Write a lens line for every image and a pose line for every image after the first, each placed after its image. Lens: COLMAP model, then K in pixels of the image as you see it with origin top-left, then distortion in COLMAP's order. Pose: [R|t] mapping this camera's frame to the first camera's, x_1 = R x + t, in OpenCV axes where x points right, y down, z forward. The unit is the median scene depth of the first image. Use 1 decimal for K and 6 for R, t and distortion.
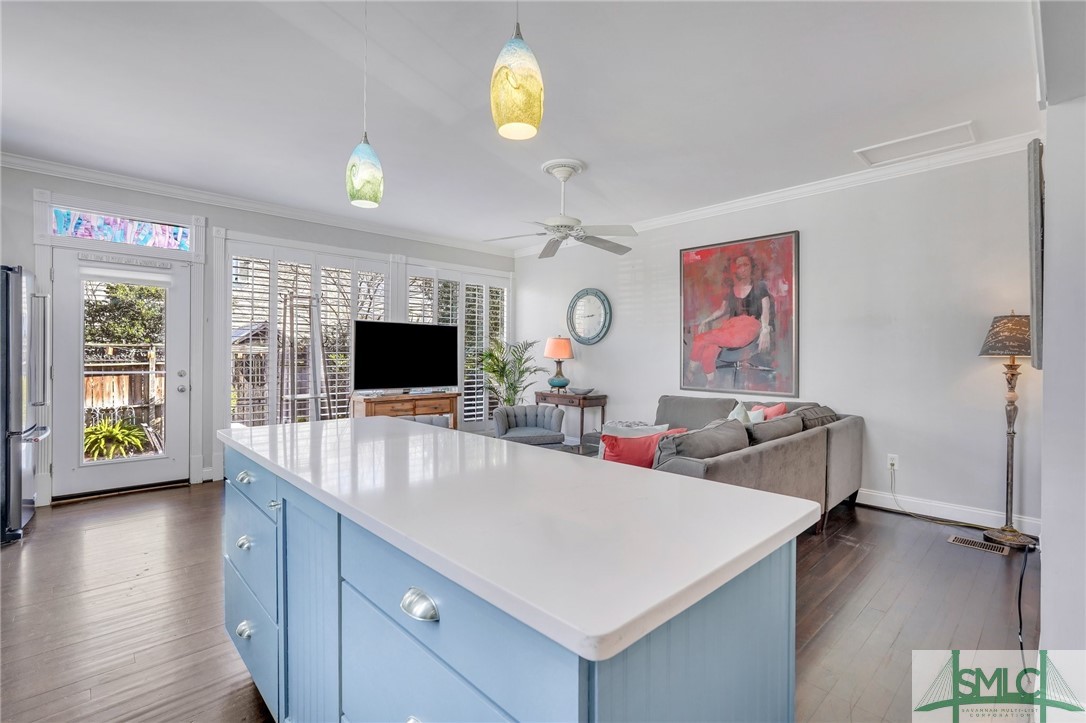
lens RADIAL K [[484.3, 0, 537.9], [0, 484.3, 355.6], [0, 0, 1]] dist [-0.011595, 0.005274]
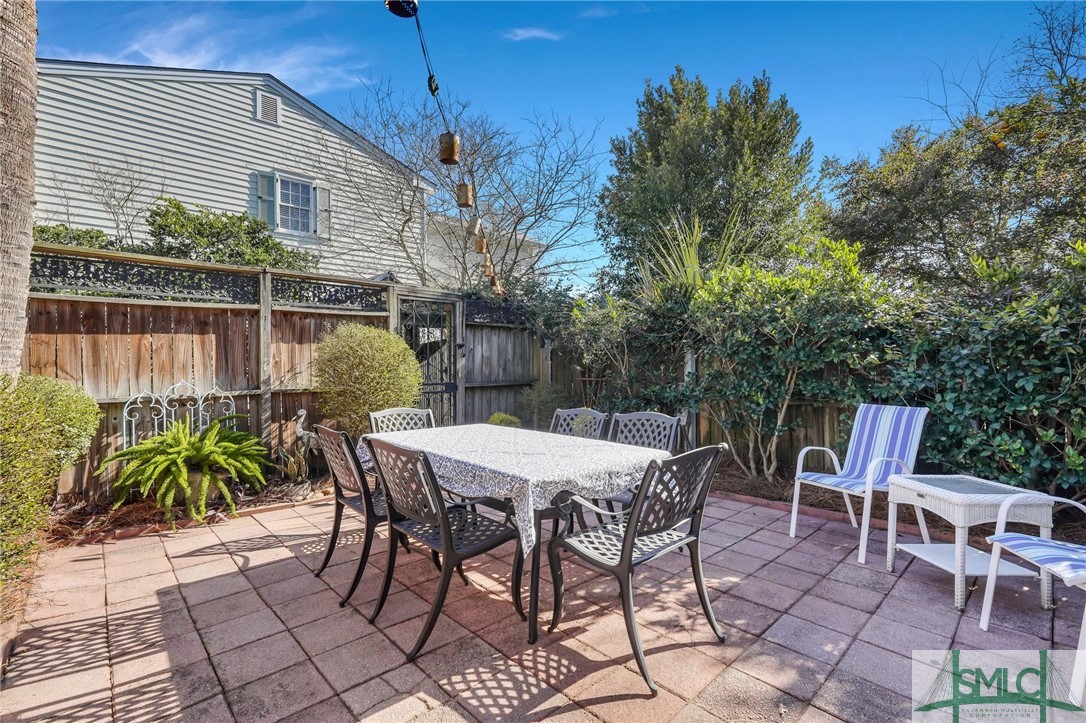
lens RADIAL K [[487.3, 0, 542.0], [0, 487.3, 364.0], [0, 0, 1]] dist [0.000836, 0.000949]
pose [[0.999747, -0.011334, -0.019410, -0.552637], [0.011519, 0.999889, 0.009468, 0.079389], [0.019301, -0.009690, 0.999767, 0.548677]]
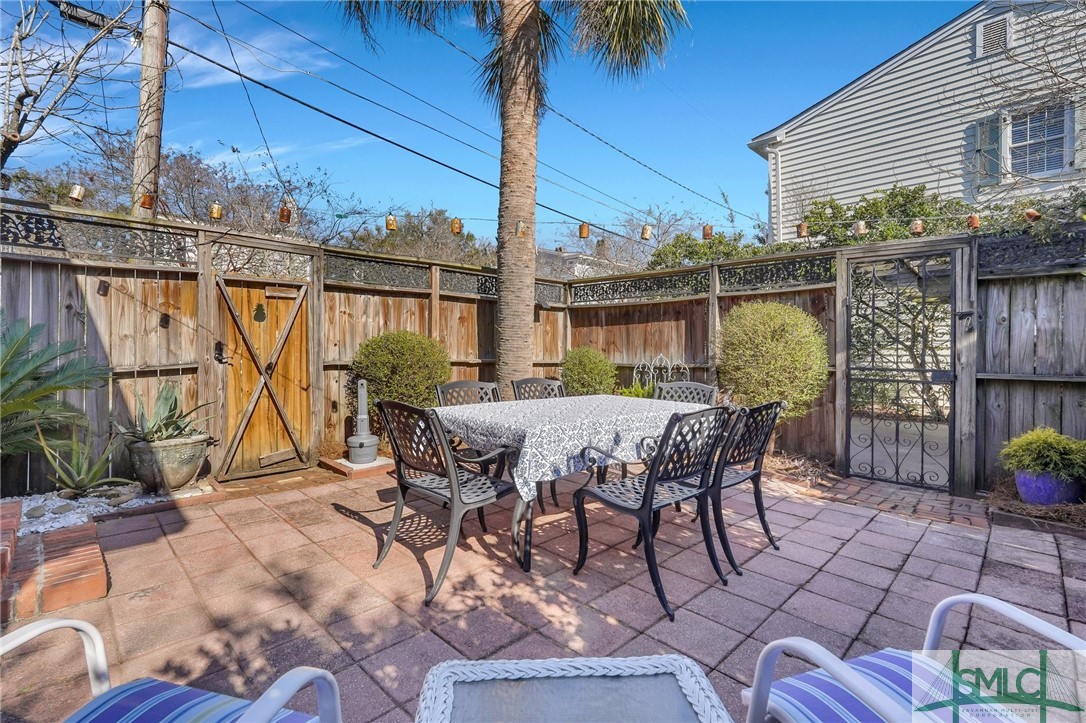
lens RADIAL K [[487.3, 0, 538.3], [0, 487.3, 357.5], [0, 0, 1]] dist [0.000836, 0.000949]
pose [[0.019537, 0.009621, -0.999763, -0.221444], [-0.001281, 0.999953, 0.009598, 0.095155], [0.999808, 0.001093, 0.019548, 0.845963]]
